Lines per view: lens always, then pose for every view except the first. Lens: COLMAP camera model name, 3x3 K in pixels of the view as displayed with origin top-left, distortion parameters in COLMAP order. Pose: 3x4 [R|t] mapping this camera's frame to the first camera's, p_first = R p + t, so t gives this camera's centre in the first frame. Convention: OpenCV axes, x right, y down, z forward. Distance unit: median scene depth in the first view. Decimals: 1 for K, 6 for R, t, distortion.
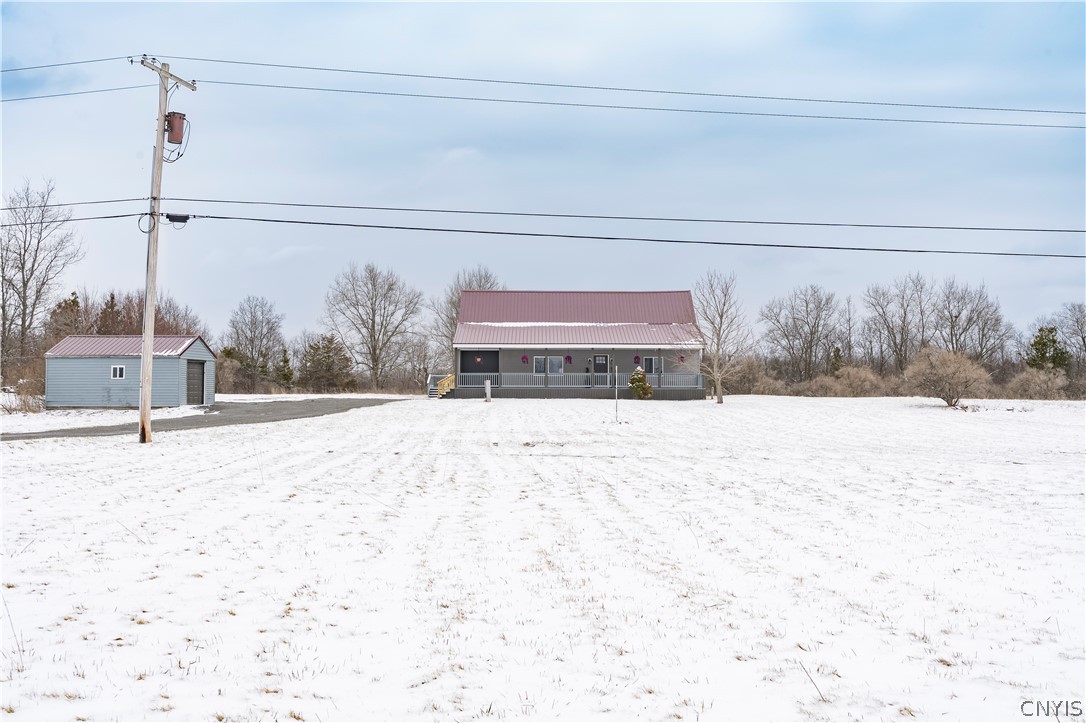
lens RADIAL K [[1100.4, 0, 543.0], [0, 1100.4, 362.0], [0, 0, 1]] dist [0.003287, 0.000000]
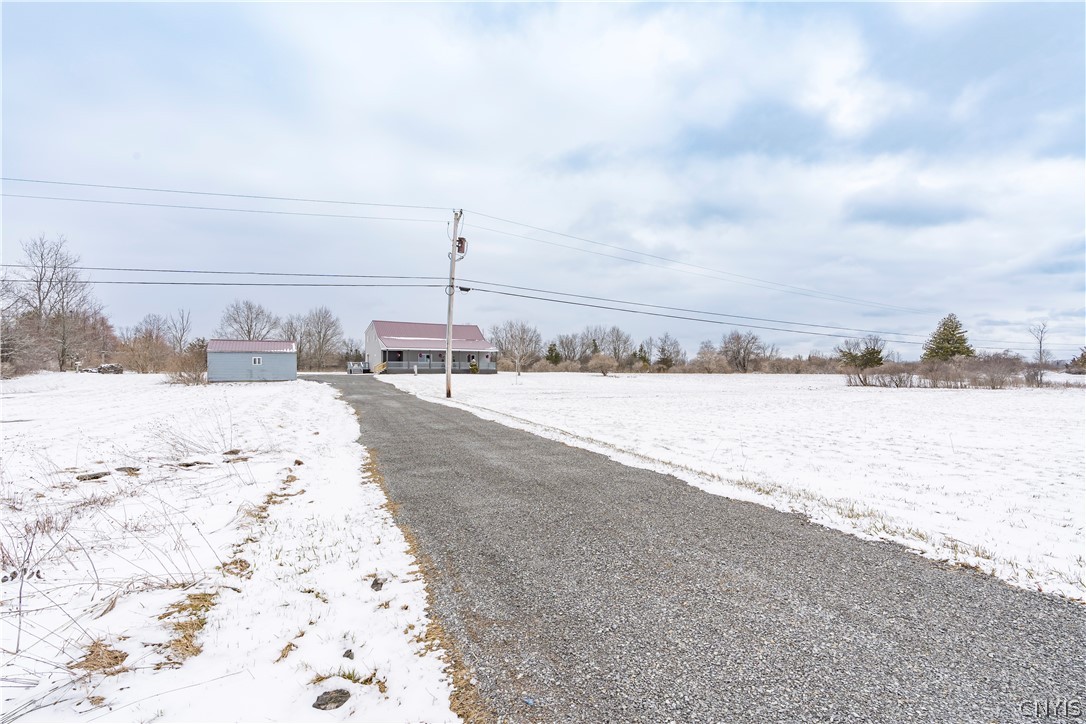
lens RADIAL K [[497.8, 0, 542.8], [0, 497.8, 364.0], [0, 0, 1]] dist [-0.000385, -0.000058]
pose [[0.849658, 0.003231, 0.527324, -0.382068], [-0.012830, 0.999812, 0.014545, -0.003205], [-0.527177, -0.019124, 0.849540, 0.069962]]
